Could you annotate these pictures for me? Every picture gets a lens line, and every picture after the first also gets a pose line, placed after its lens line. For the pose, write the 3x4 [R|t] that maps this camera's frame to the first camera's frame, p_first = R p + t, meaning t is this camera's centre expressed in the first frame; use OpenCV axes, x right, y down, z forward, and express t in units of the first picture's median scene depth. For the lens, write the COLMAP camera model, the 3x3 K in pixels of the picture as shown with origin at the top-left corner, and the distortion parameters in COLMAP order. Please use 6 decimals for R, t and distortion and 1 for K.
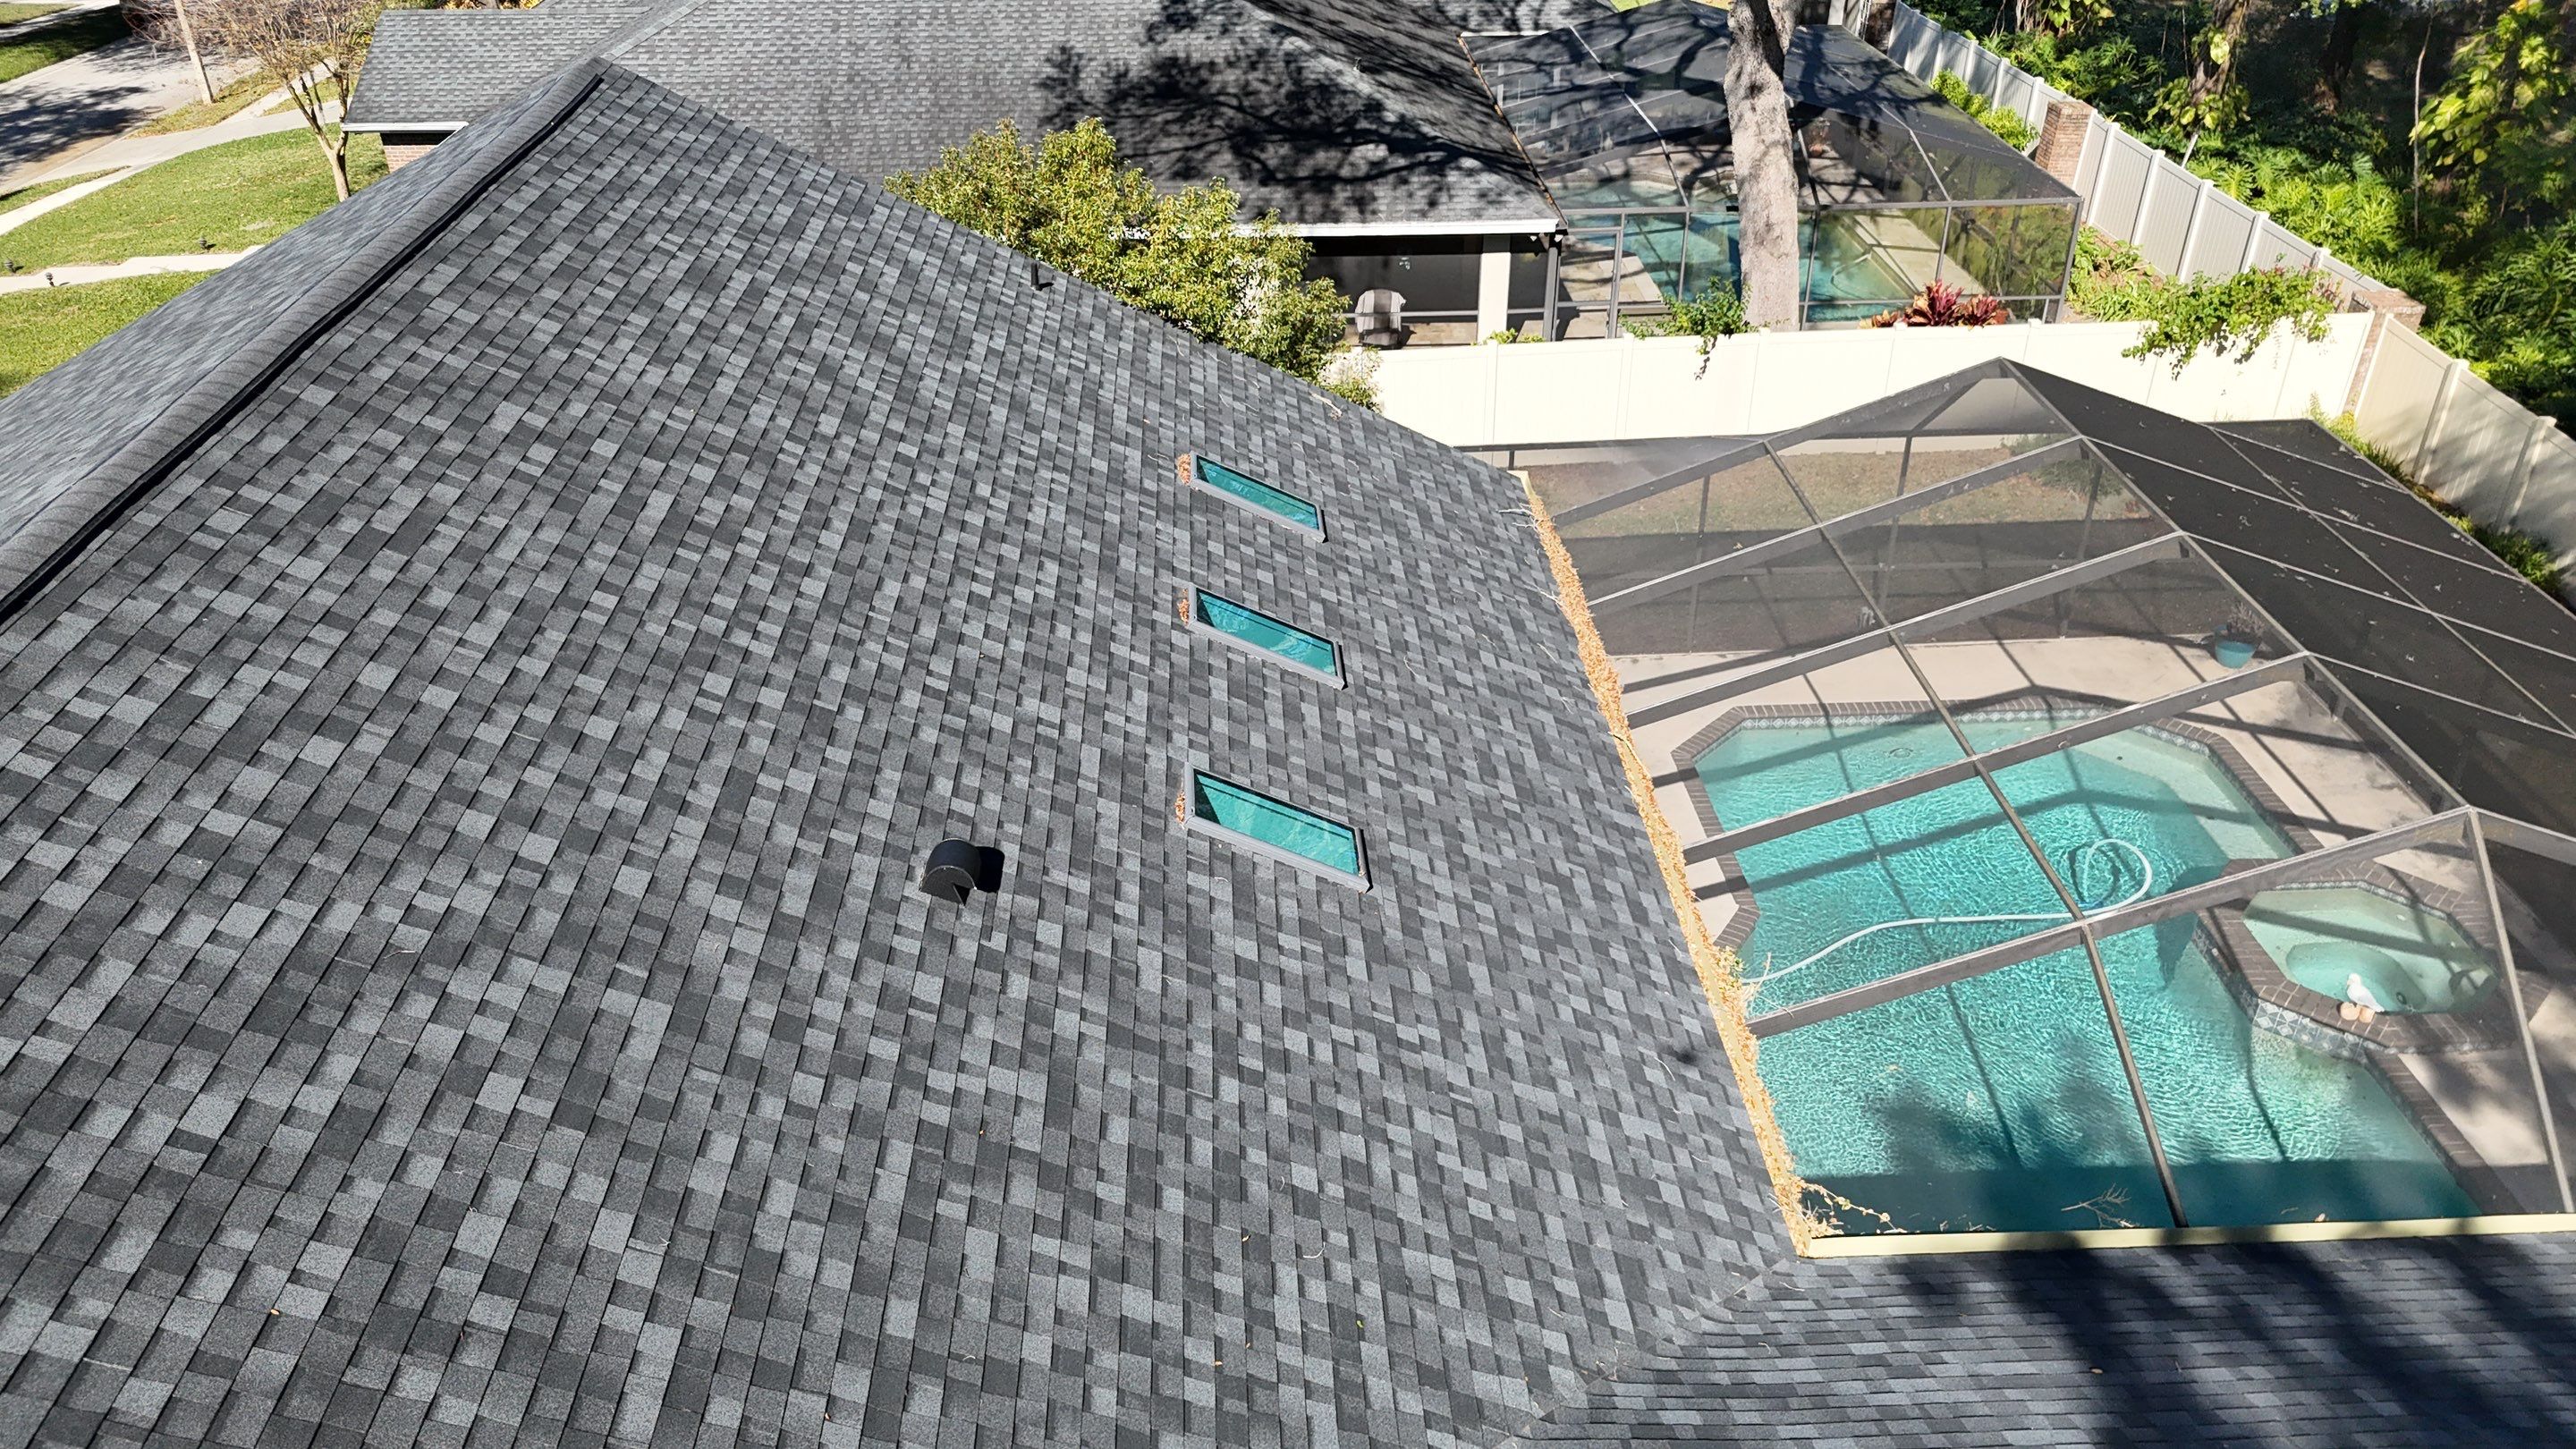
lens RADIAL K [[1899.0, 0, 1284.6], [0, 1899.0, 694.0], [0, 0, 1]] dist [0.073075, -0.071034]
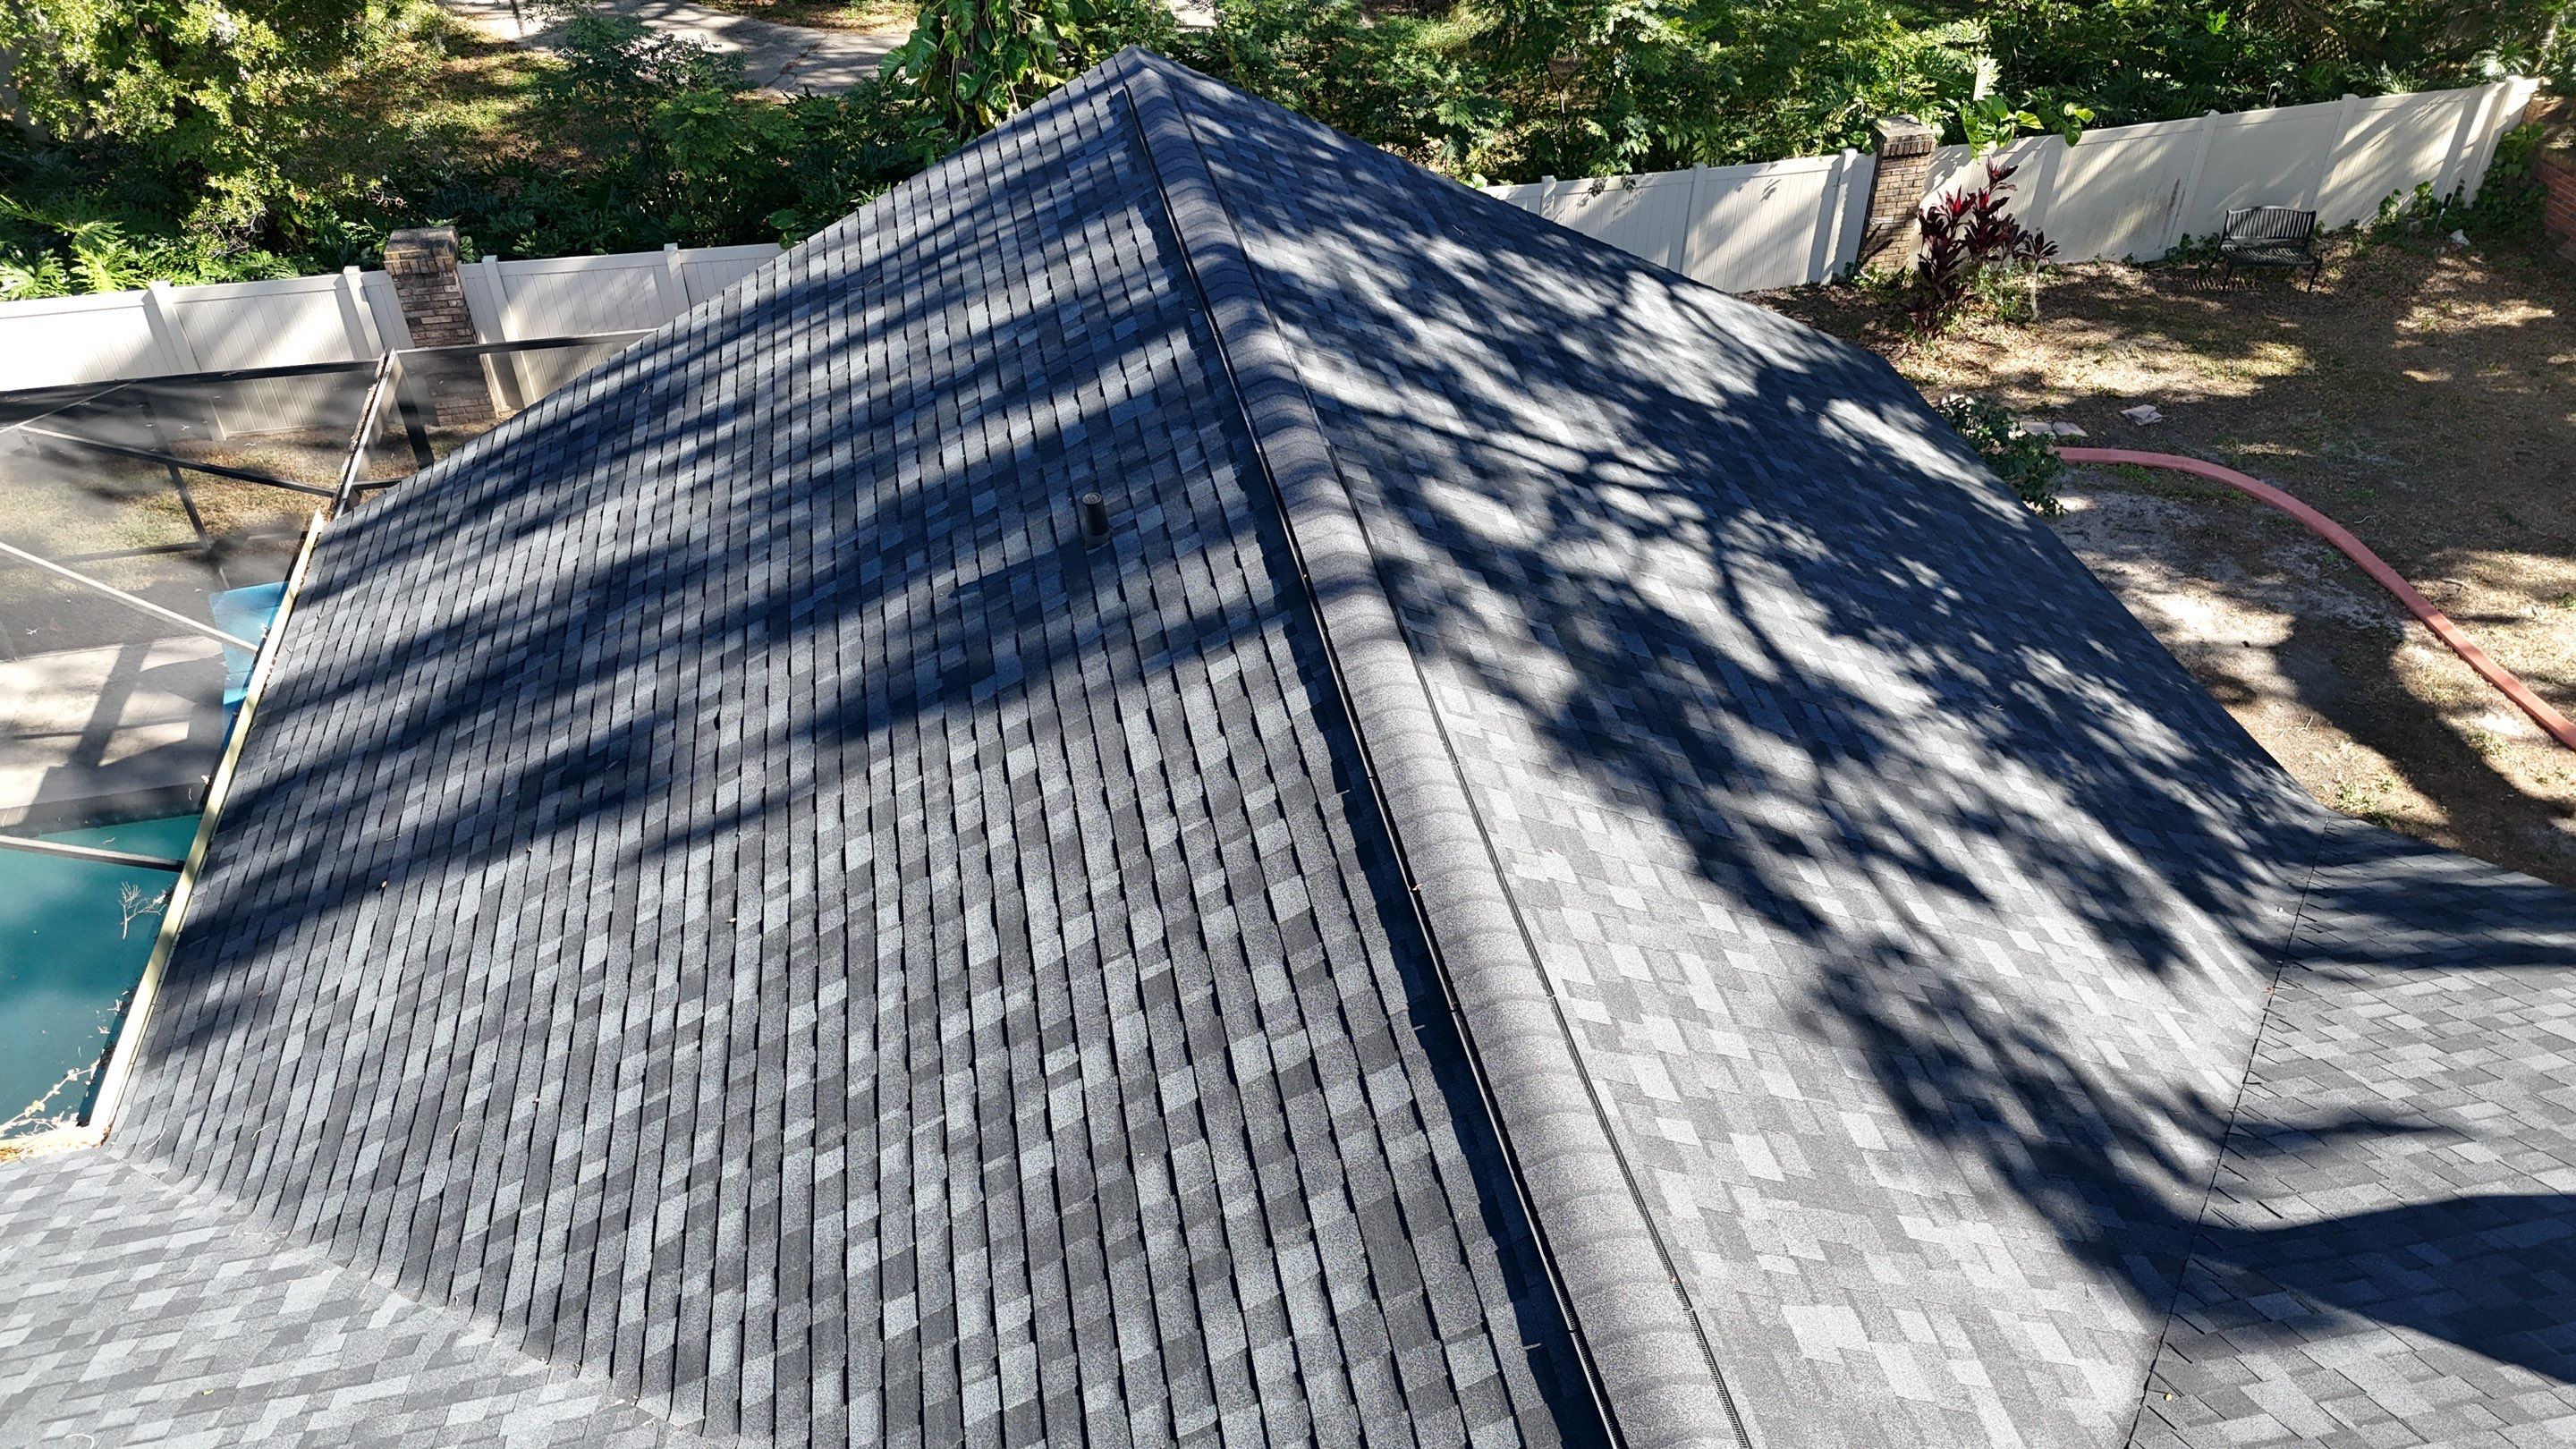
lens RADIAL K [[1899.0, 0, 1284.6], [0, 1899.0, 694.0], [0, 0, 1]] dist [0.073075, -0.071034]
pose [[-0.158723, -0.599008, 0.784854, -0.424774], [0.503317, 0.634793, 0.586267, -0.103275], [-0.849399, 0.488085, 0.200735, 0.233182]]
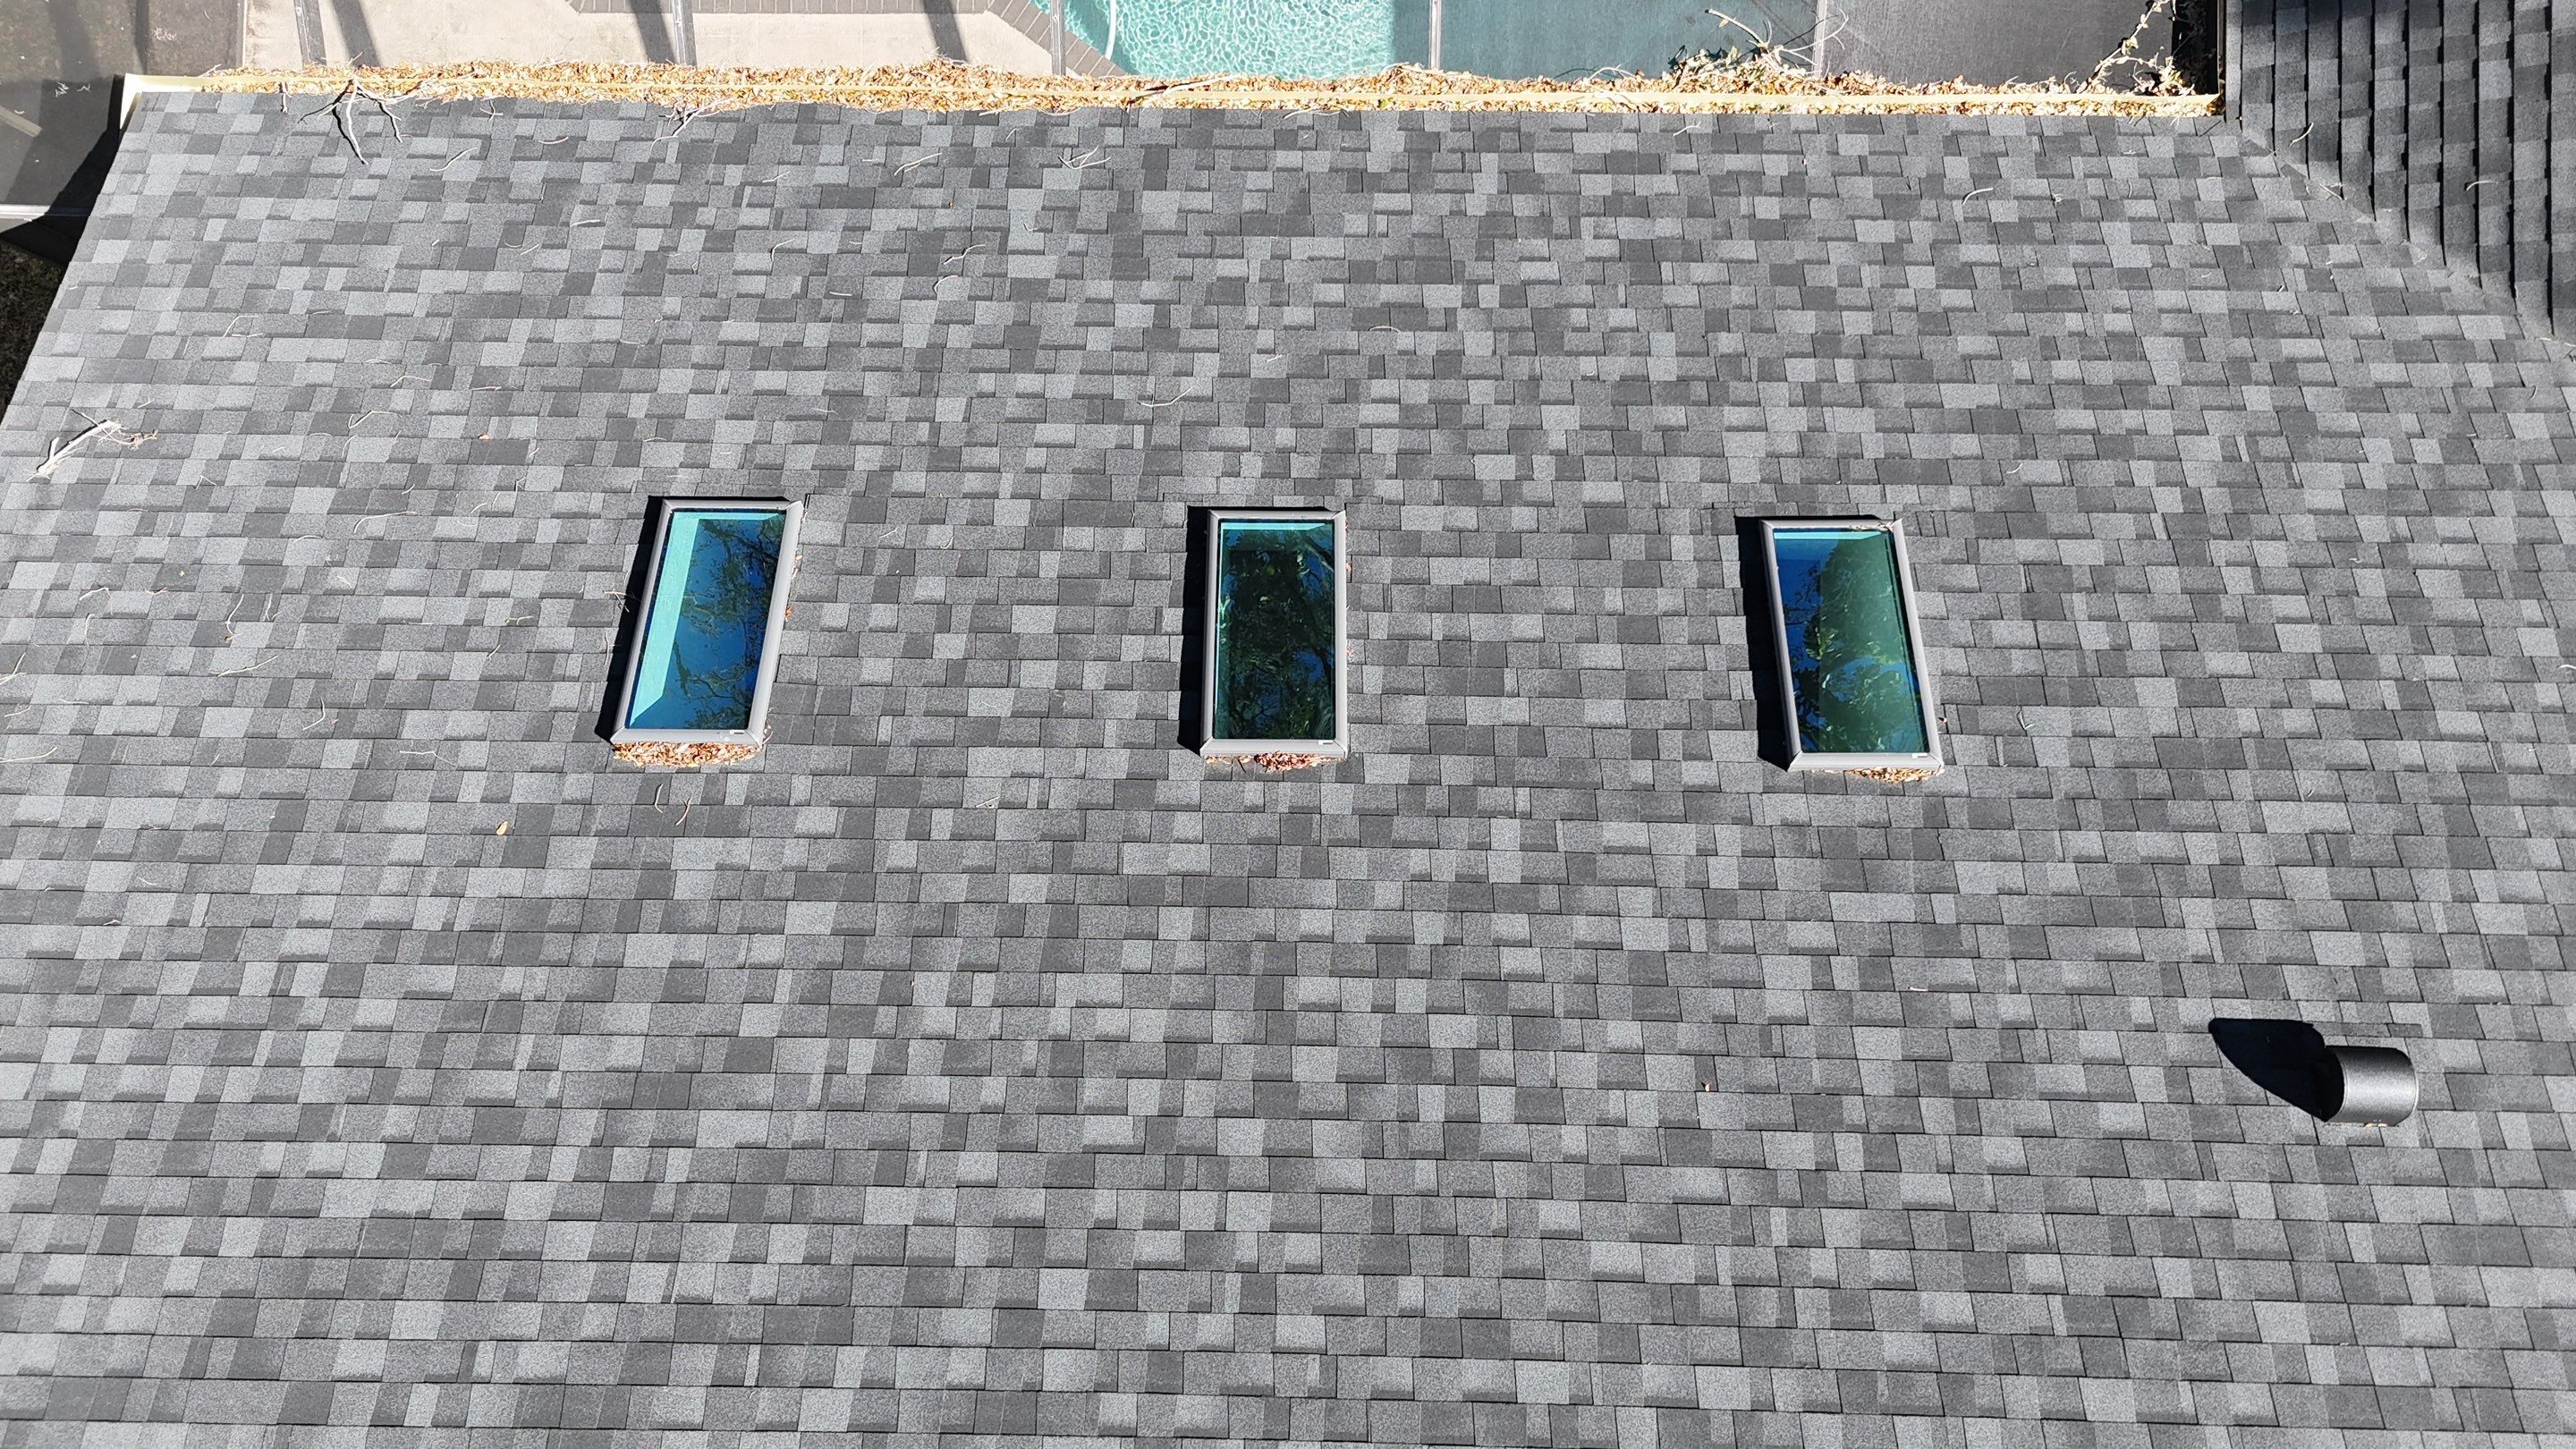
lens RADIAL K [[1899.0, 0, 1284.6], [0, 1899.0, 694.0], [0, 0, 1]] dist [0.073075, -0.071034]
pose [[0.056852, -0.997108, 0.050434, -0.080775], [0.524836, 0.072821, 0.848083, -0.714547], [-0.849302, -0.021746, 0.527458, 0.904013]]
